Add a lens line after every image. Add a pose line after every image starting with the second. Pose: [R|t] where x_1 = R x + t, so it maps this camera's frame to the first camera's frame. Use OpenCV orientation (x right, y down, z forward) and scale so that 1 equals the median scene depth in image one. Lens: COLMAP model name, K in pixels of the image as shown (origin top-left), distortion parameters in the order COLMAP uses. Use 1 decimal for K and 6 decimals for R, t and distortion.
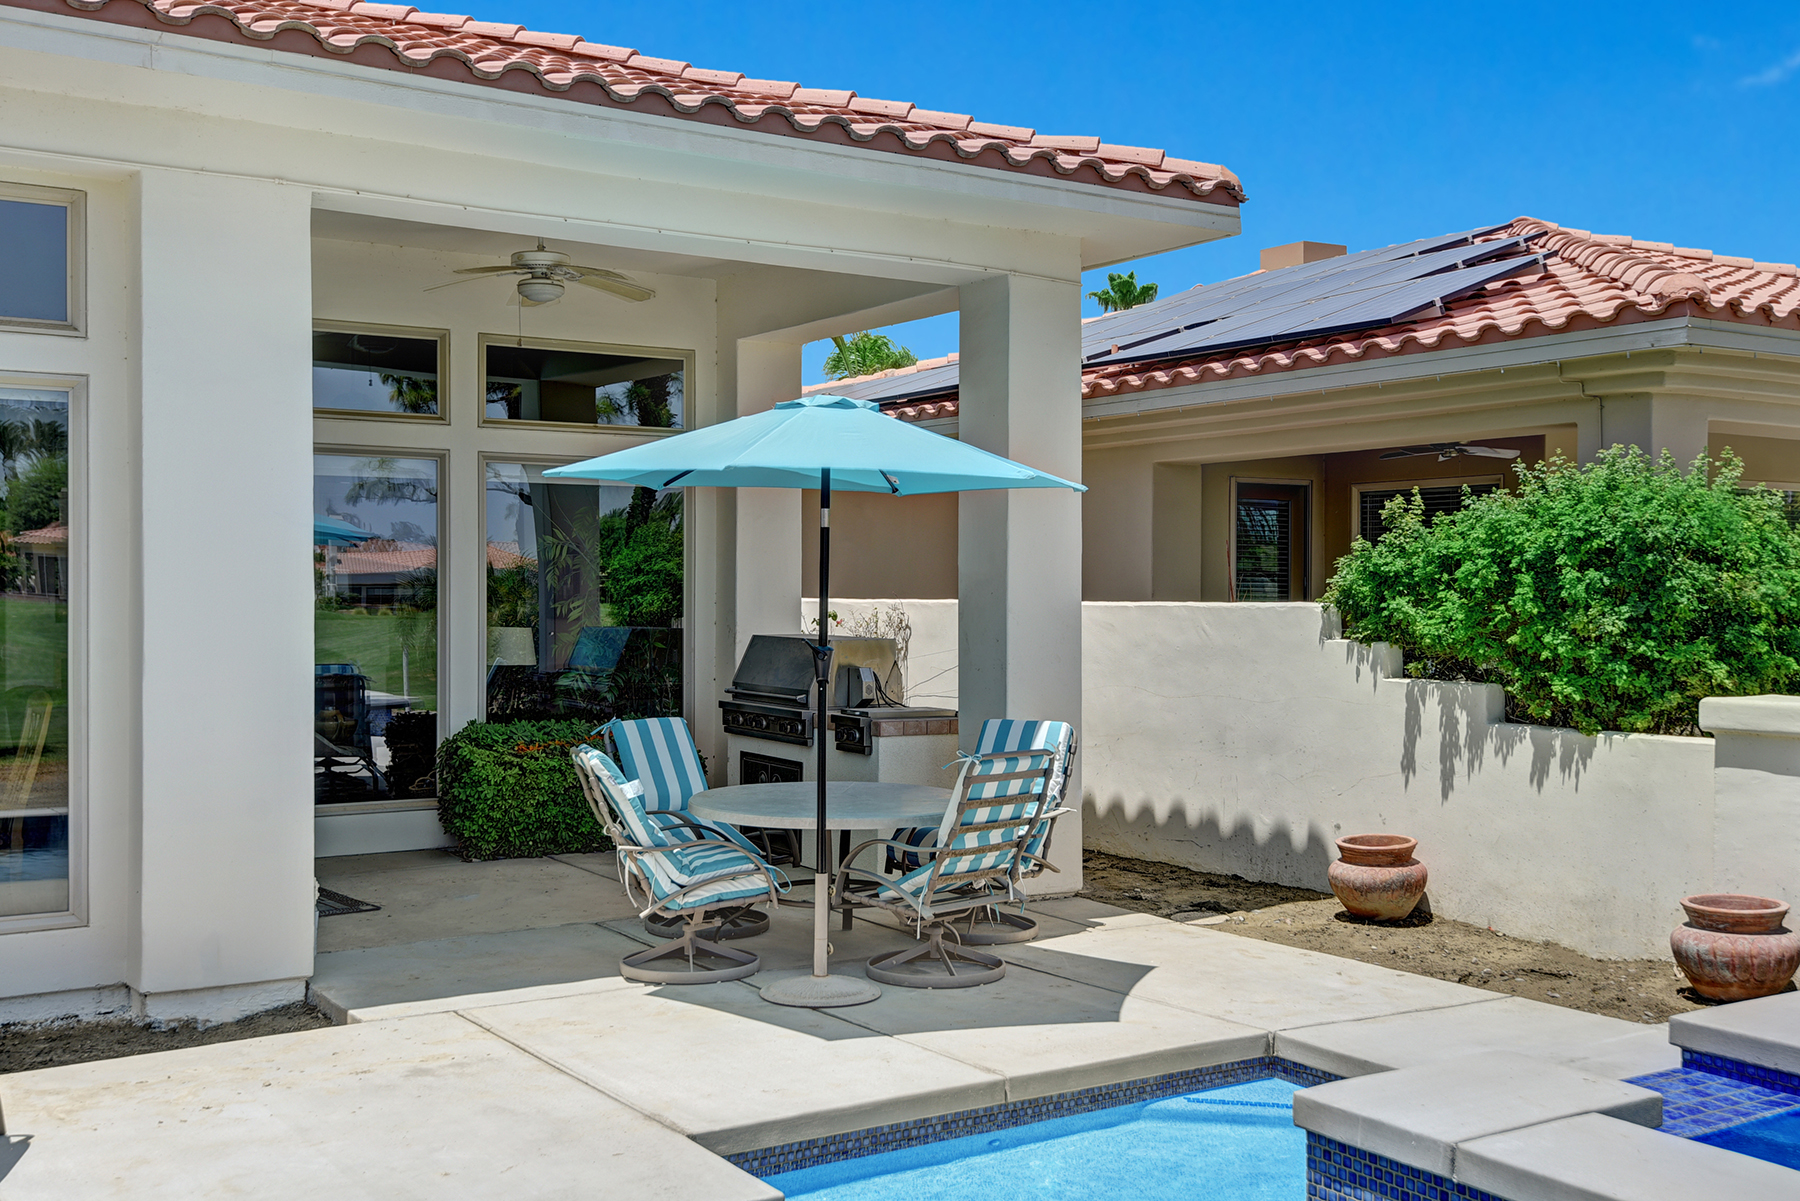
lens RADIAL K [[1899.8, 0, 900.9], [0, 1899.8, 593.9], [0, 0, 1]] dist [0.043367, 0.000000]
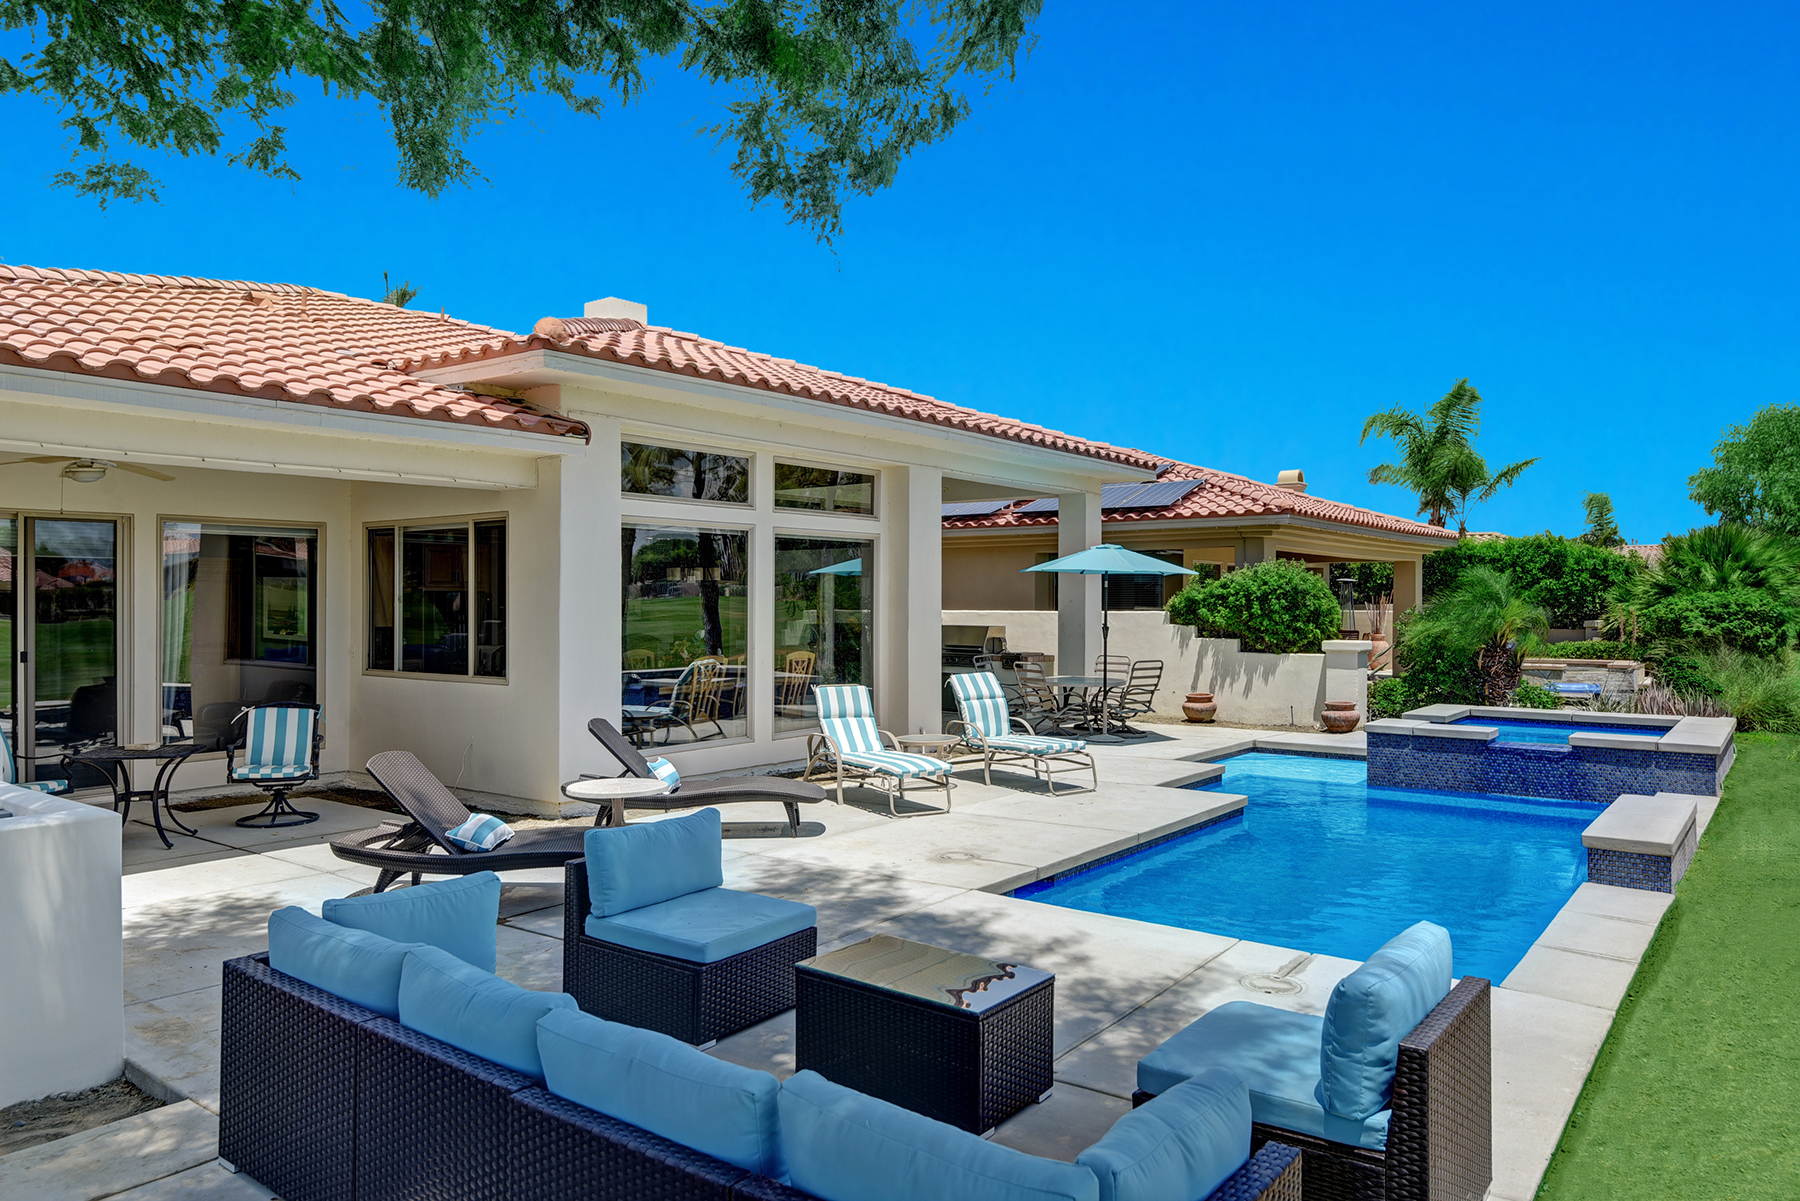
lens RADIAL K [[1203.8, 0, 898.2], [0, 1203.8, 602.6], [0, 0, 1]] dist [-0.000302, -0.000133]
pose [[0.935513, -0.005431, 0.353250, -0.824976], [0.005405, 0.999985, 0.001061, -0.012841], [-0.353251, 0.000916, 0.935528, -0.540114]]
